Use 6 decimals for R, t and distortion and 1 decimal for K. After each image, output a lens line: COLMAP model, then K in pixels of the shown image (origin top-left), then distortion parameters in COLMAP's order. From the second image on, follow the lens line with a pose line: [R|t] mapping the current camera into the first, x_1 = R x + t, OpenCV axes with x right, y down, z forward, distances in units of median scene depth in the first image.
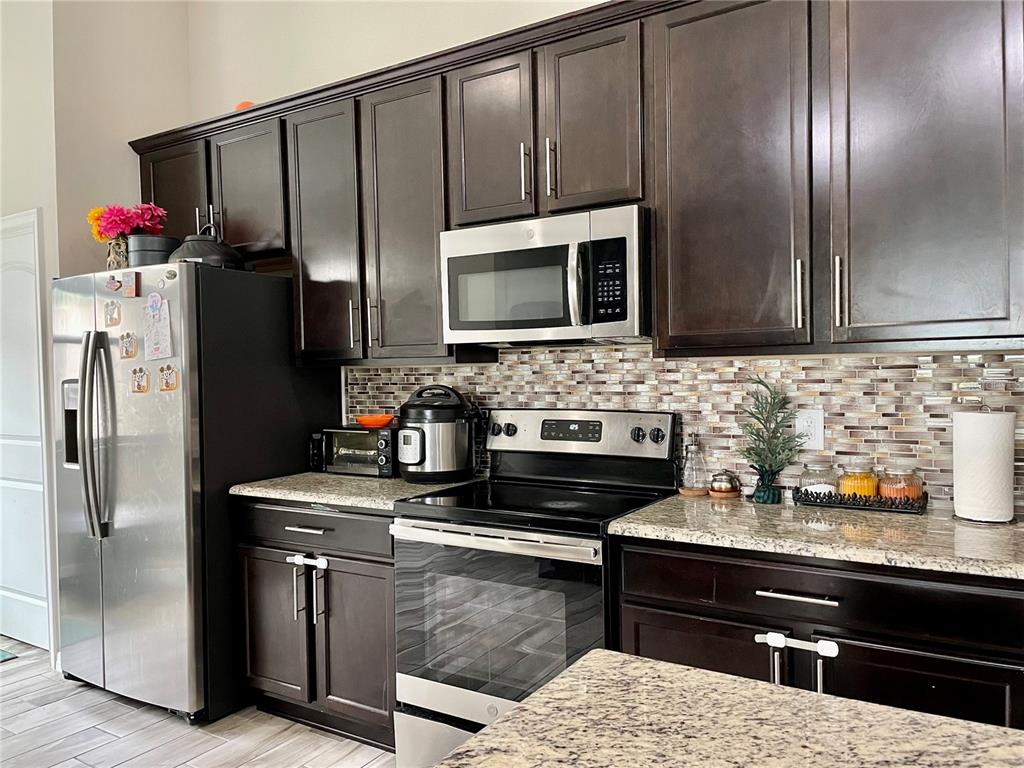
lens RADIAL K [[784.3, 0, 510.0], [0, 784.3, 386.5], [0, 0, 1]] dist [0.091185, -0.112996]
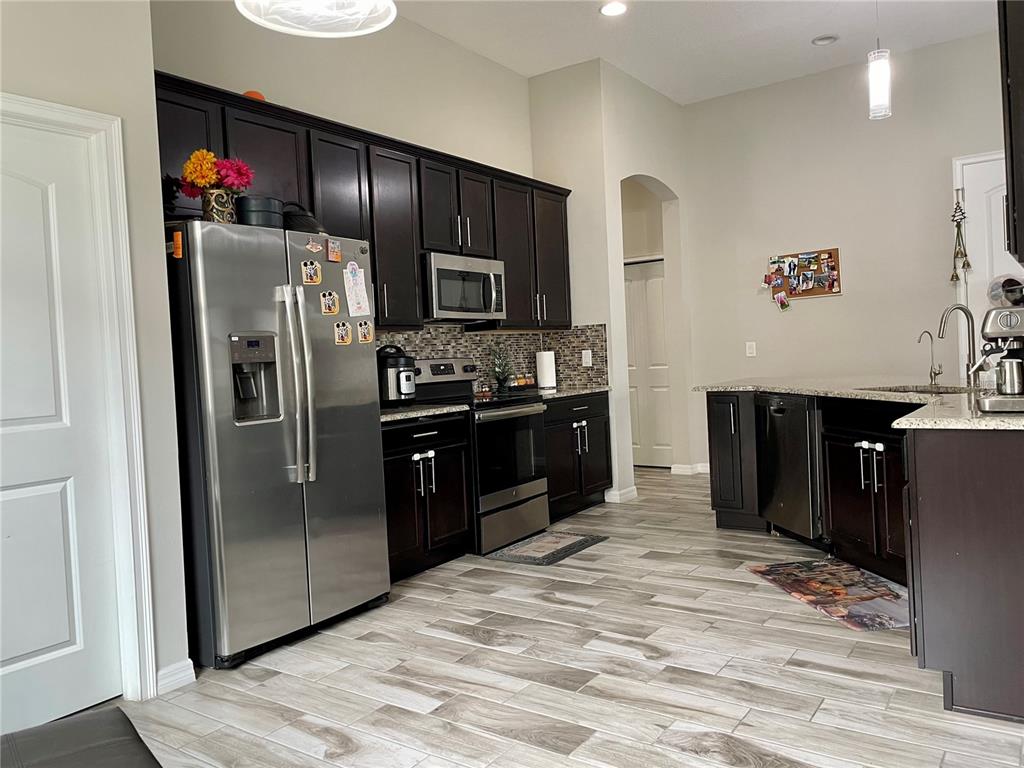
lens RADIAL K [[784.3, 0, 509.3], [0, 784.3, 379.1], [0, 0, 1]] dist [0.091185, -0.112996]
pose [[0.043356, -0.010065, 0.999009, -1.837144], [0.078137, 0.996920, 0.006653, 0.082046], [-0.995999, 0.077771, 0.044009, 0.791953]]
